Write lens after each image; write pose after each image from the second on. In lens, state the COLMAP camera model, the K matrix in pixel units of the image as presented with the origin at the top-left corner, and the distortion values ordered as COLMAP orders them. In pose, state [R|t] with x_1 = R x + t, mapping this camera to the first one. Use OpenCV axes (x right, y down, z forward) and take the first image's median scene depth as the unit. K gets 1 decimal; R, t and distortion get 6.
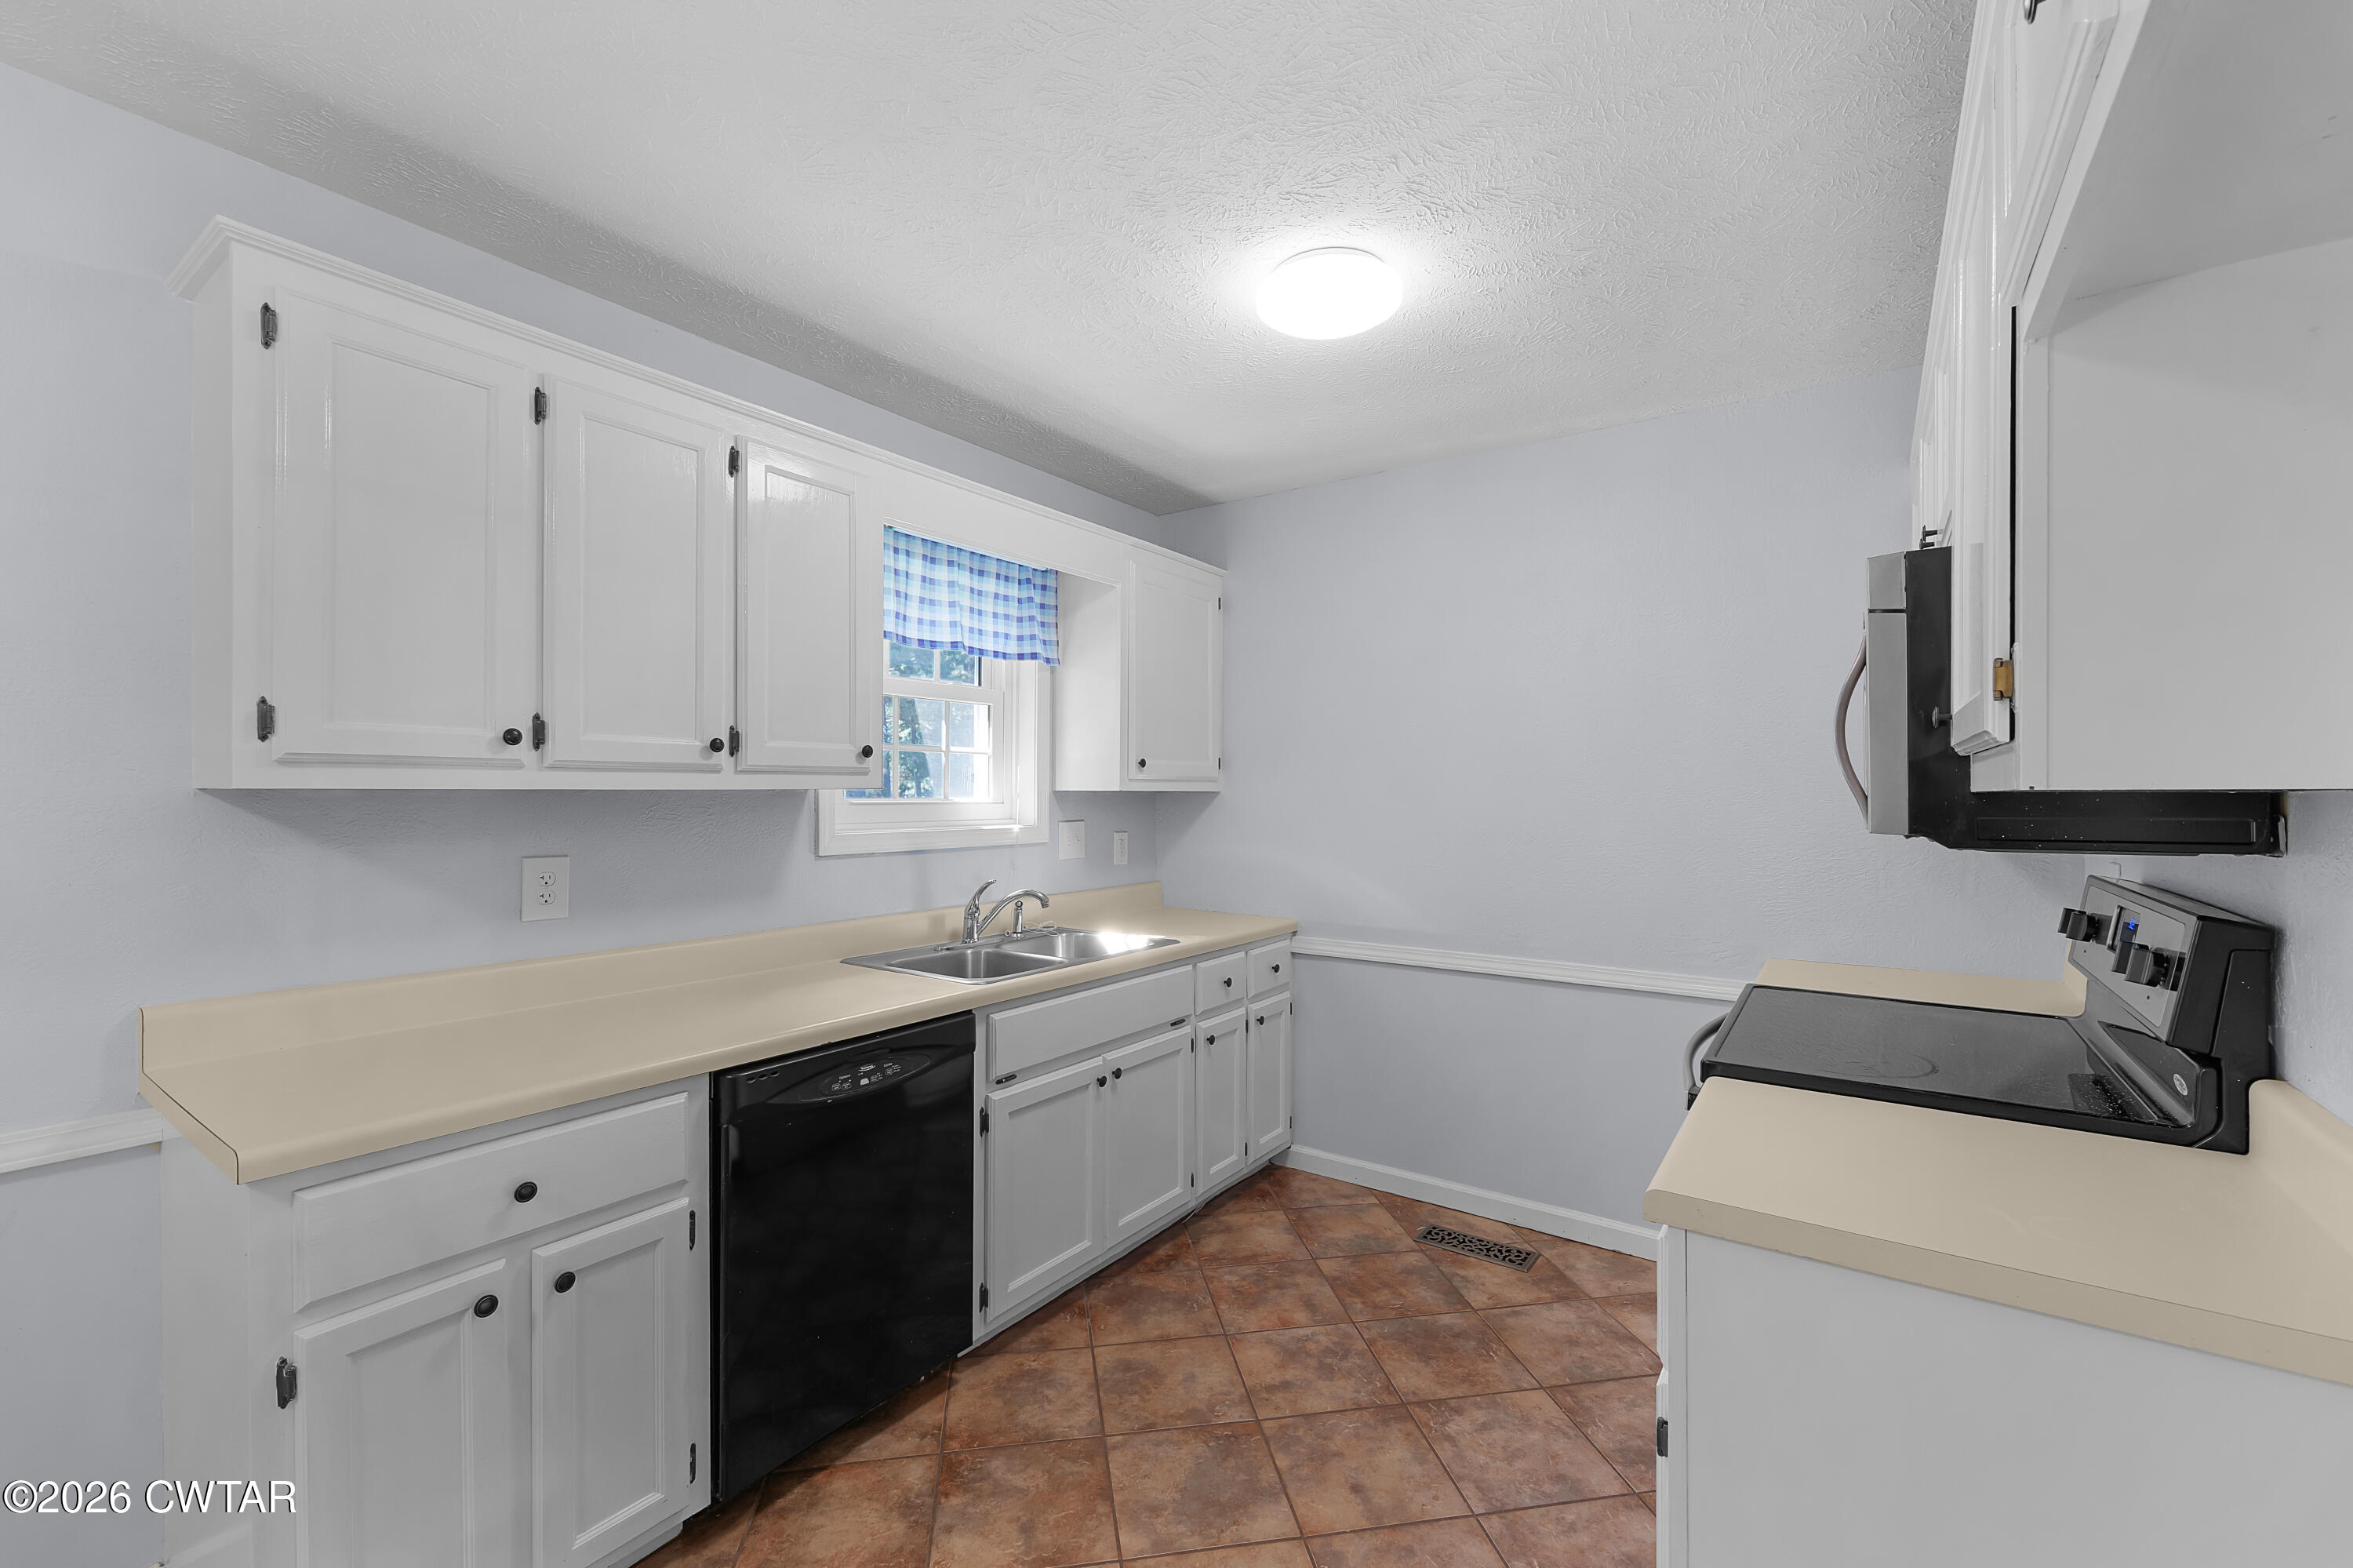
lens RADIAL K [[964.2, 0, 1183.6], [0, 964.2, 792.6], [0, 0, 1]] dist [0.004450, 0.000858]
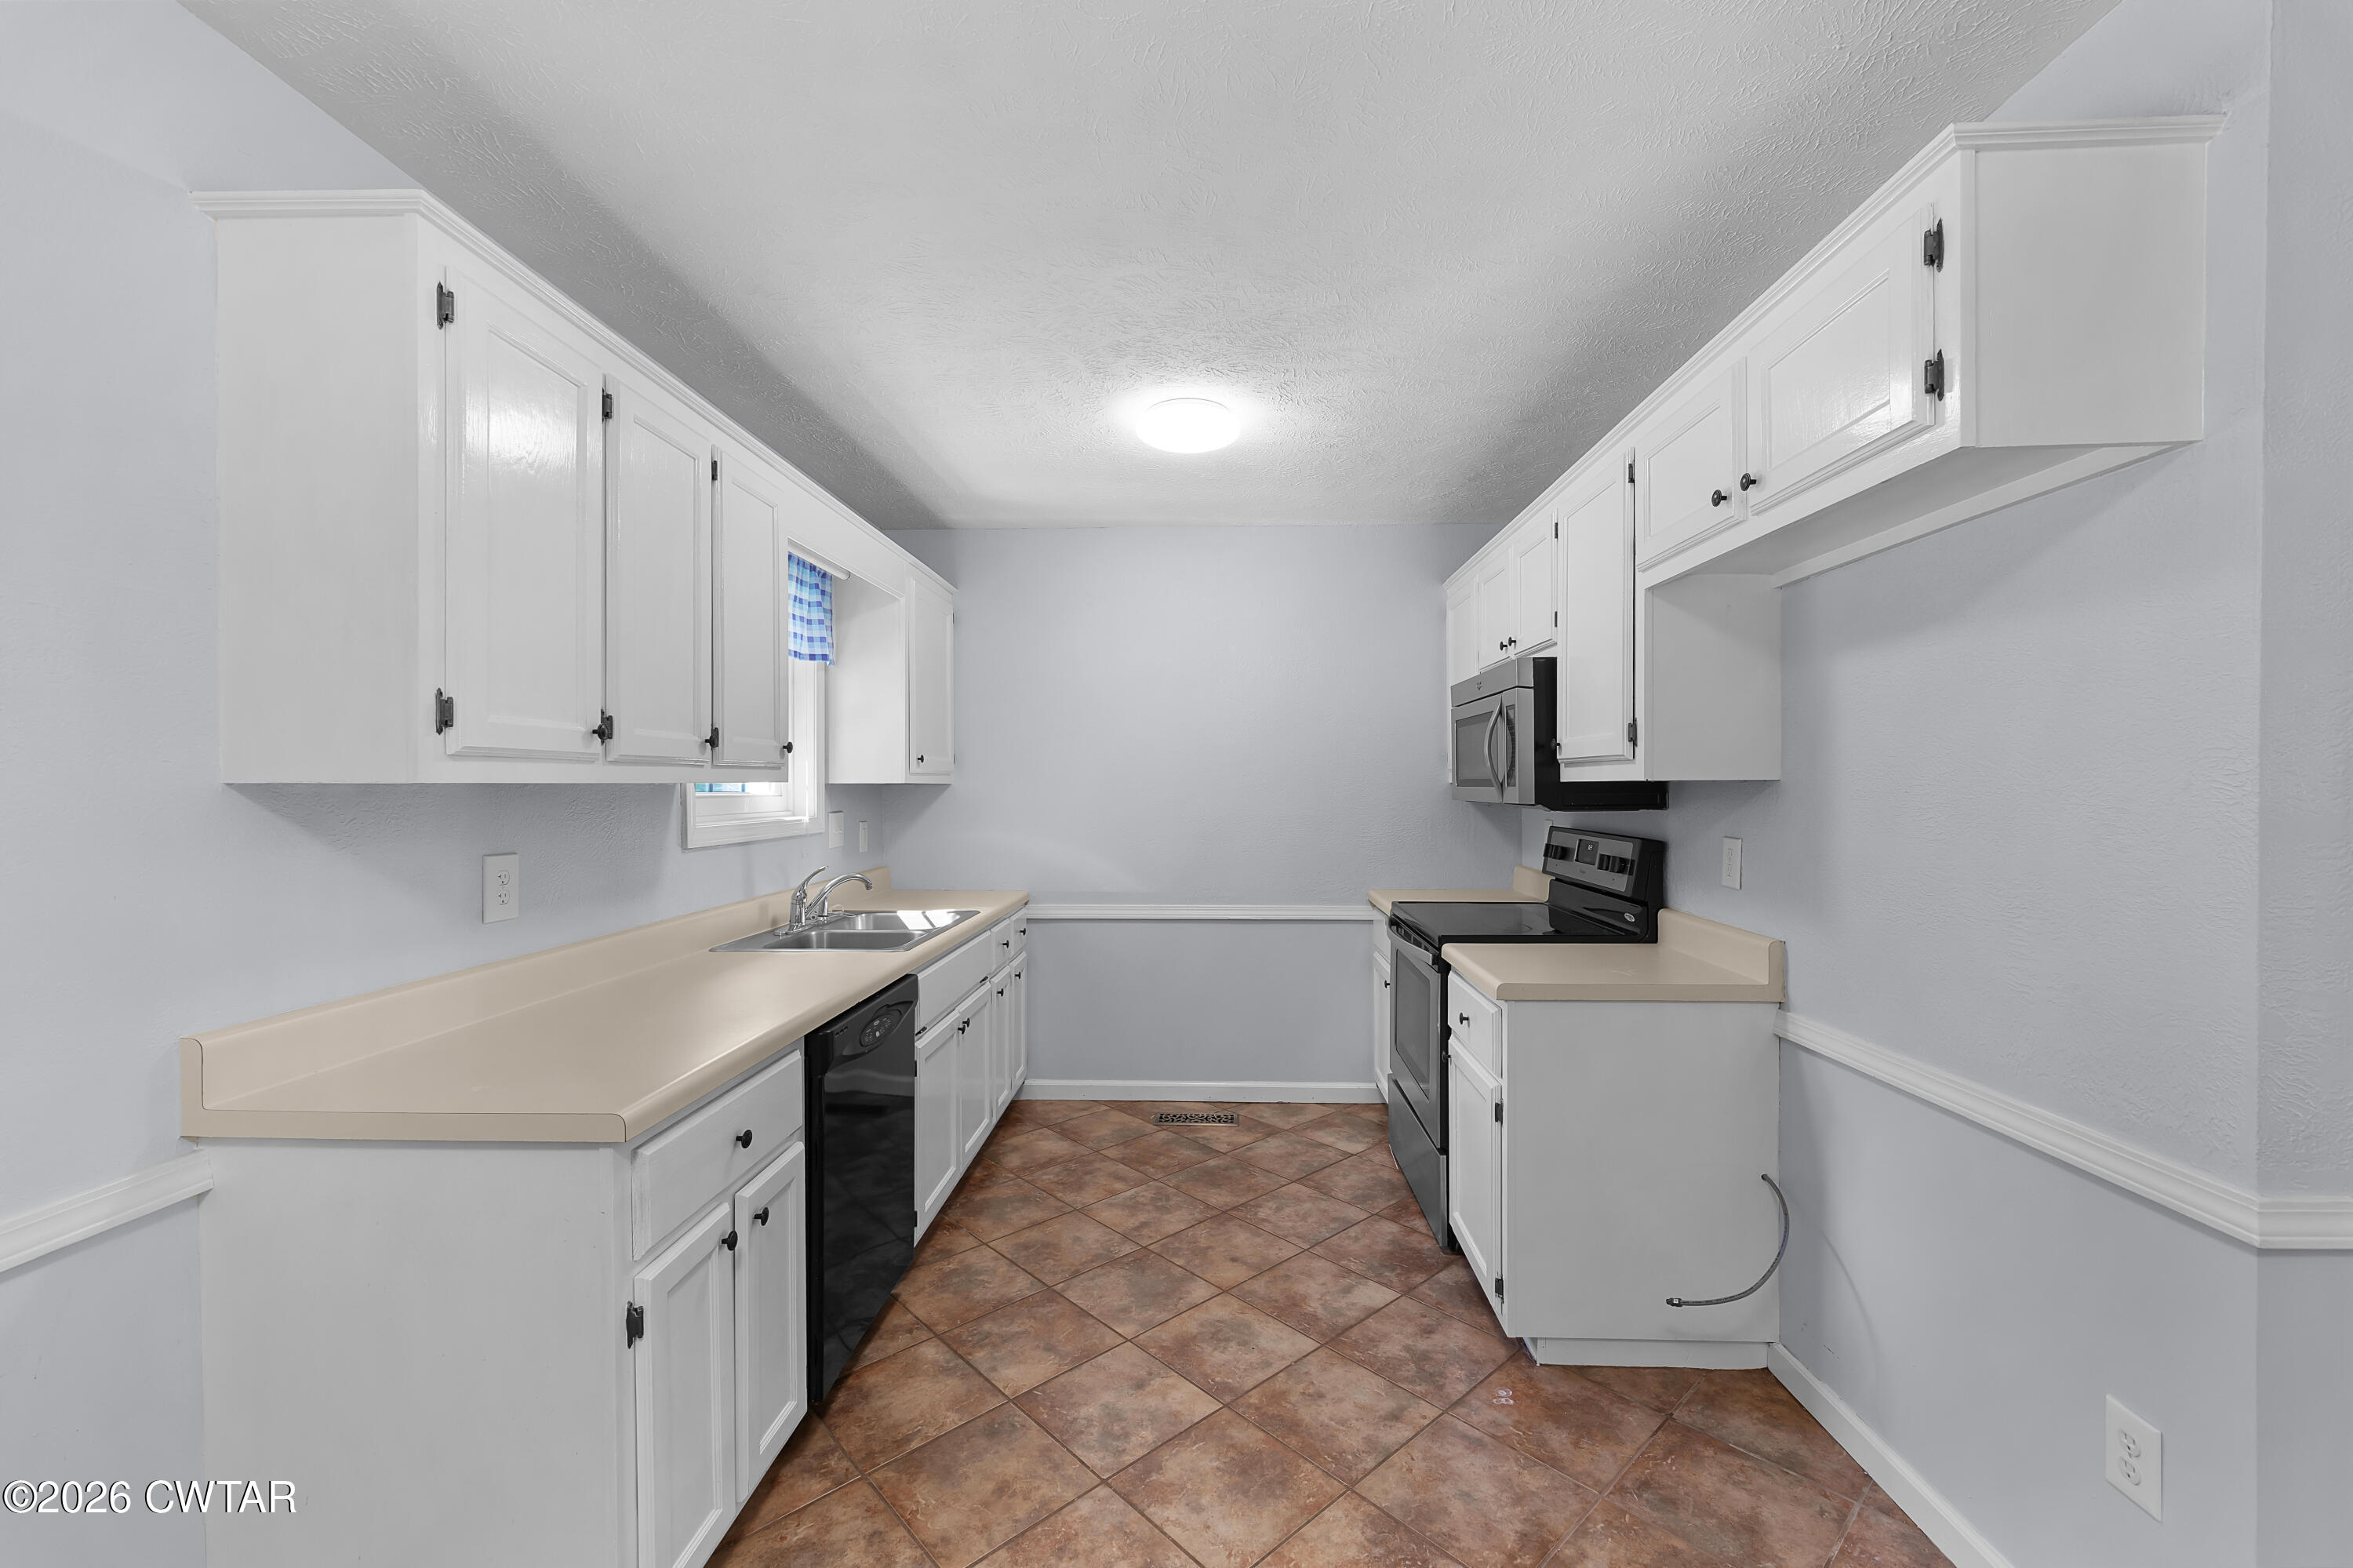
lens RADIAL K [[964.2, 0, 1169.9], [0, 964.2, 793.3], [0, 0, 1]] dist [0.004450, 0.000858]
pose [[0.838981, -0.008313, 0.544098, -0.599765], [0.003450, 0.999944, 0.009958, -0.000801], [-0.544150, -0.006477, 0.838963, -0.146270]]
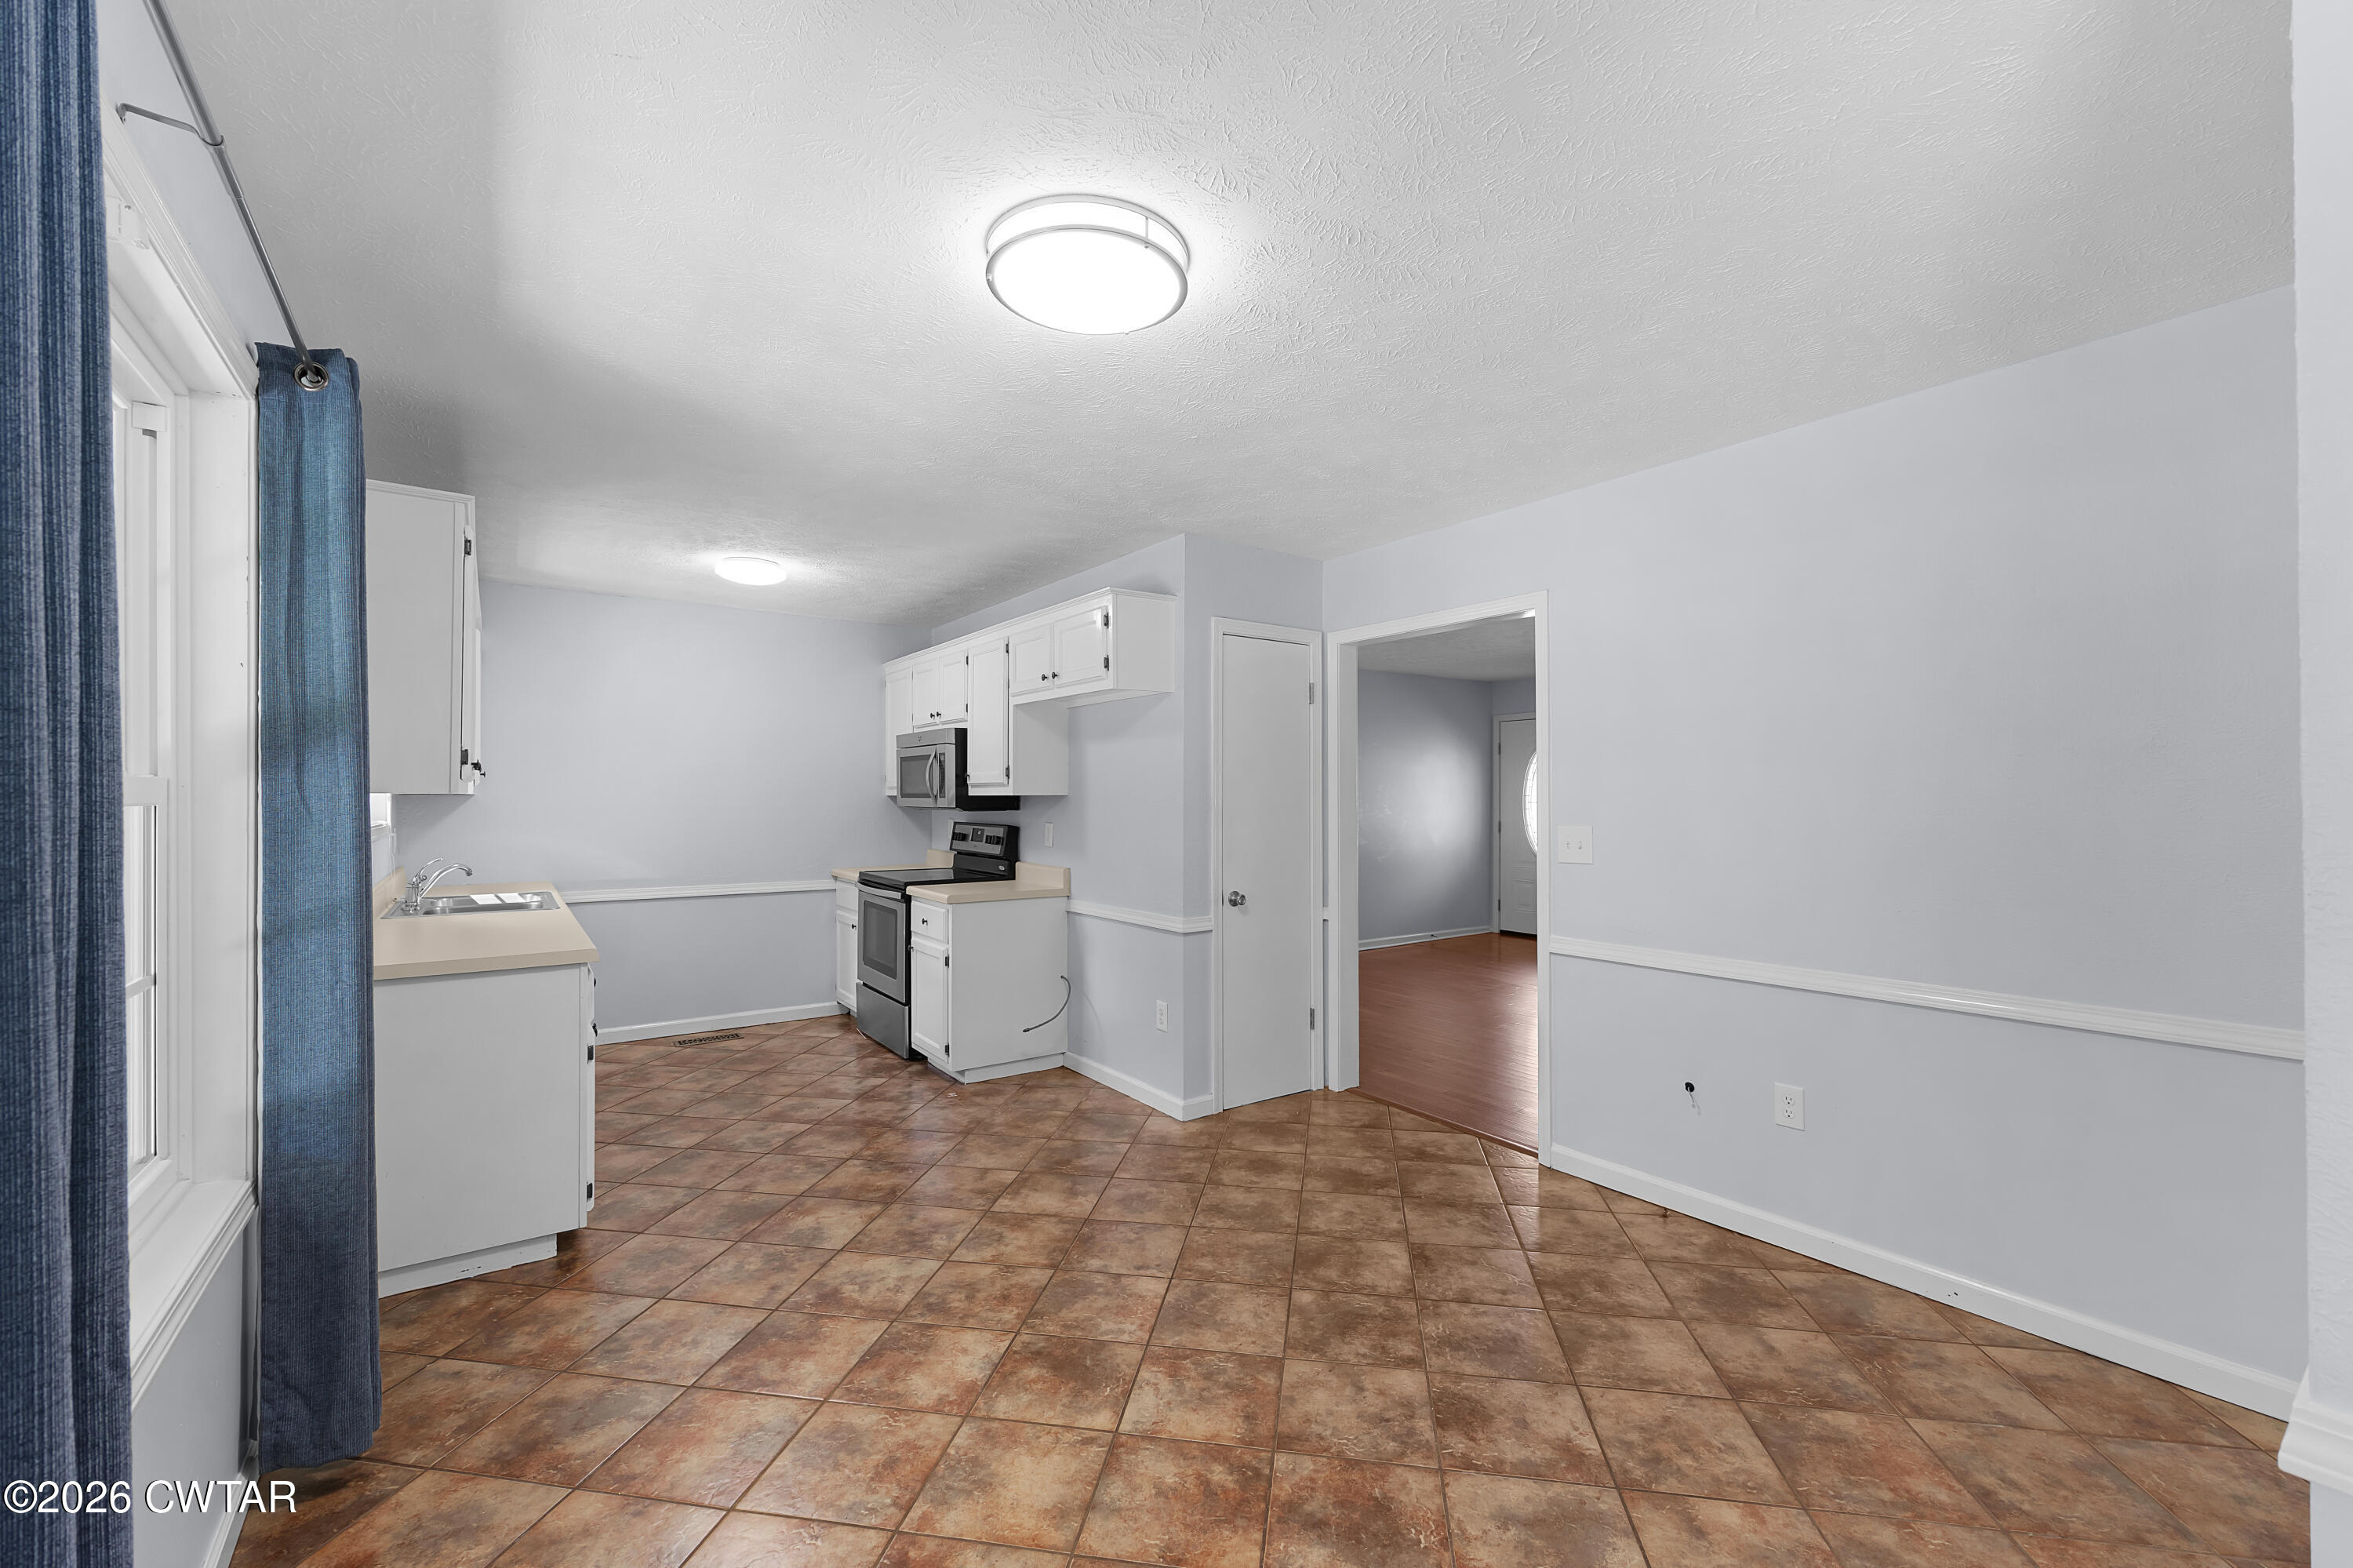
lens RADIAL K [[964.2, 0, 1191.5], [0, 964.2, 803.3], [0, 0, 1]] dist [0.004450, 0.000858]
pose [[0.316845, -0.008072, 0.948443, -1.530855], [-0.001821, 0.999957, 0.009118, -0.004853], [-0.948476, -0.004616, 0.316816, -0.619494]]
